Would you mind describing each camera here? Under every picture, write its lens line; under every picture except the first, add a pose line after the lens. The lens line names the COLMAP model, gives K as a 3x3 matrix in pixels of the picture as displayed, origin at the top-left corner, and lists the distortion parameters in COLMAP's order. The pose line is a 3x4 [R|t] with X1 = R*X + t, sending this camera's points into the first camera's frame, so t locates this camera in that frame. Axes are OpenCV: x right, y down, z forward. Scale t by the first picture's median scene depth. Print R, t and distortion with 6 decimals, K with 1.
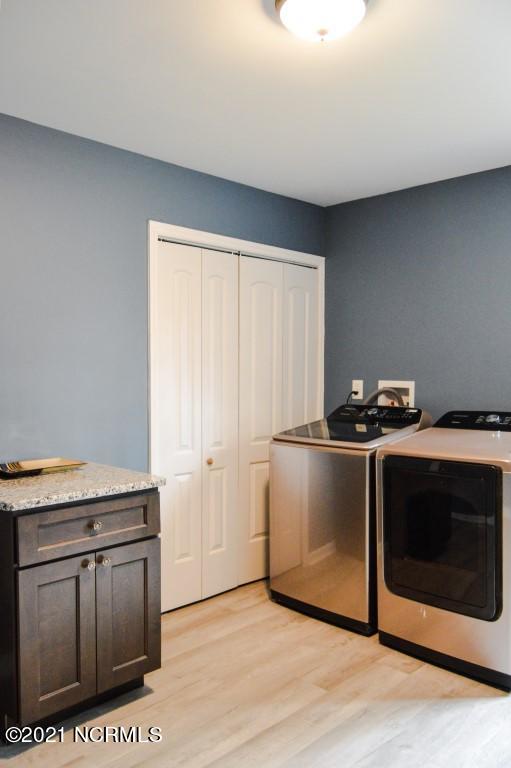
lens RADIAL K [[616.3, 0, 253.5], [0, 616.3, 390.6], [0, 0, 1]] dist [-0.012471, -0.000507]
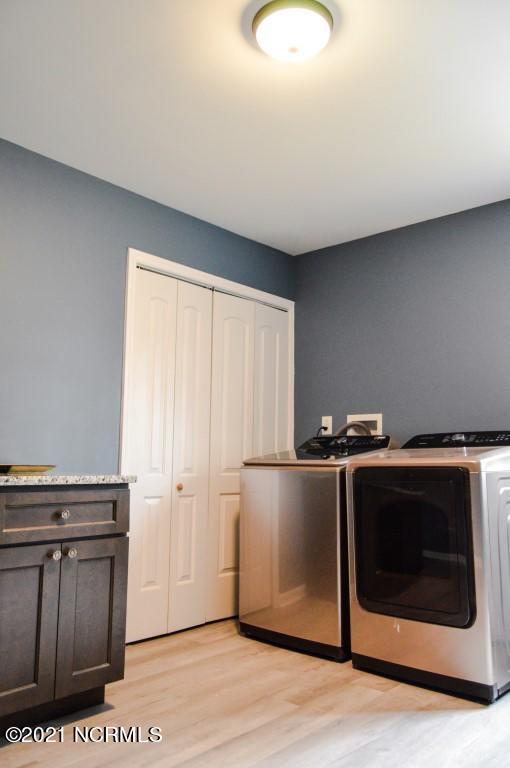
lens RADIAL K [[616.3, 0, 253.0], [0, 616.3, 390.6], [0, 0, 1]] dist [-0.012471, -0.000507]
pose [[0.998692, 0.016134, 0.048523, -0.004727], [-0.007891, 0.986179, -0.165493, 0.143406], [-0.050522, 0.164894, 0.985017, -0.009246]]
